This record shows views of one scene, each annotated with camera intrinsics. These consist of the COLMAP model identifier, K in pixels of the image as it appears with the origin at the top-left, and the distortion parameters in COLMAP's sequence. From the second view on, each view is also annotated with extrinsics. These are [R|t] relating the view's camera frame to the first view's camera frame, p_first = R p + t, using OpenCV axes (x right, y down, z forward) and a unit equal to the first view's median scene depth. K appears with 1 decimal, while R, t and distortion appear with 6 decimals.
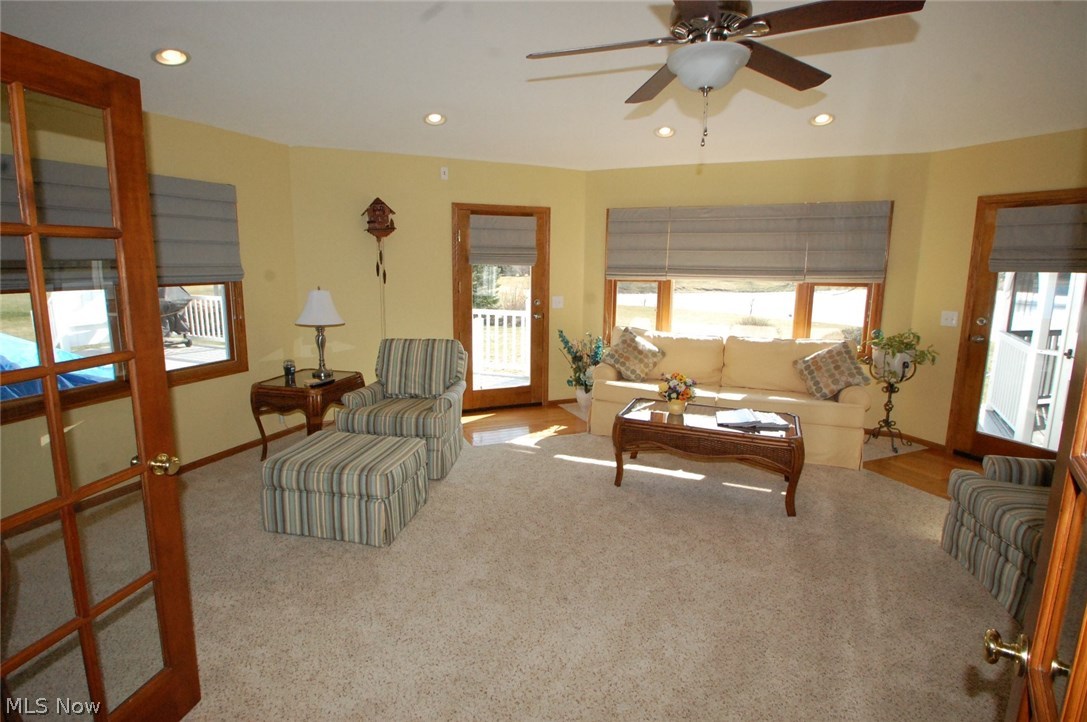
lens RADIAL K [[543.6, 0, 543.5], [0, 543.6, 361.0], [0, 0, 1]] dist [0.000009, -0.000003]
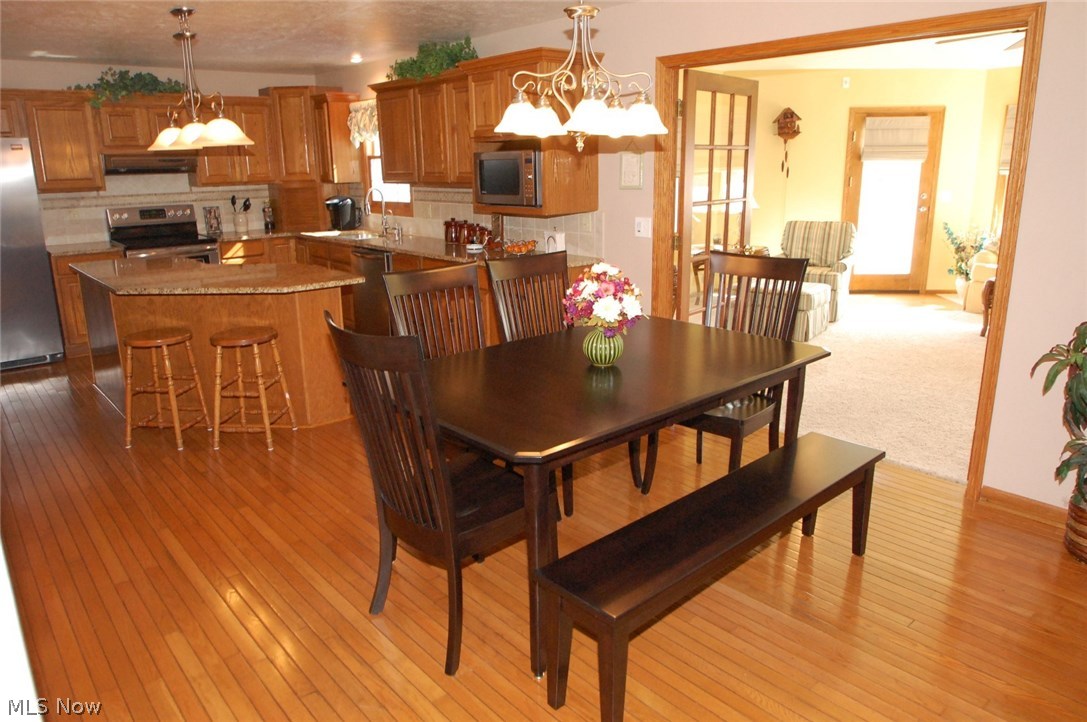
lens RADIAL K [[722.2, 0, 543.5], [0, 722.2, 361.0], [0, 0, 1]] dist [-0.069059, 0.000065]
pose [[0.874396, 0.098686, -0.475071, 0.024748], [-0.058139, 0.993354, 0.099340, 0.126912], [0.481717, -0.059242, 0.874322, -0.632379]]
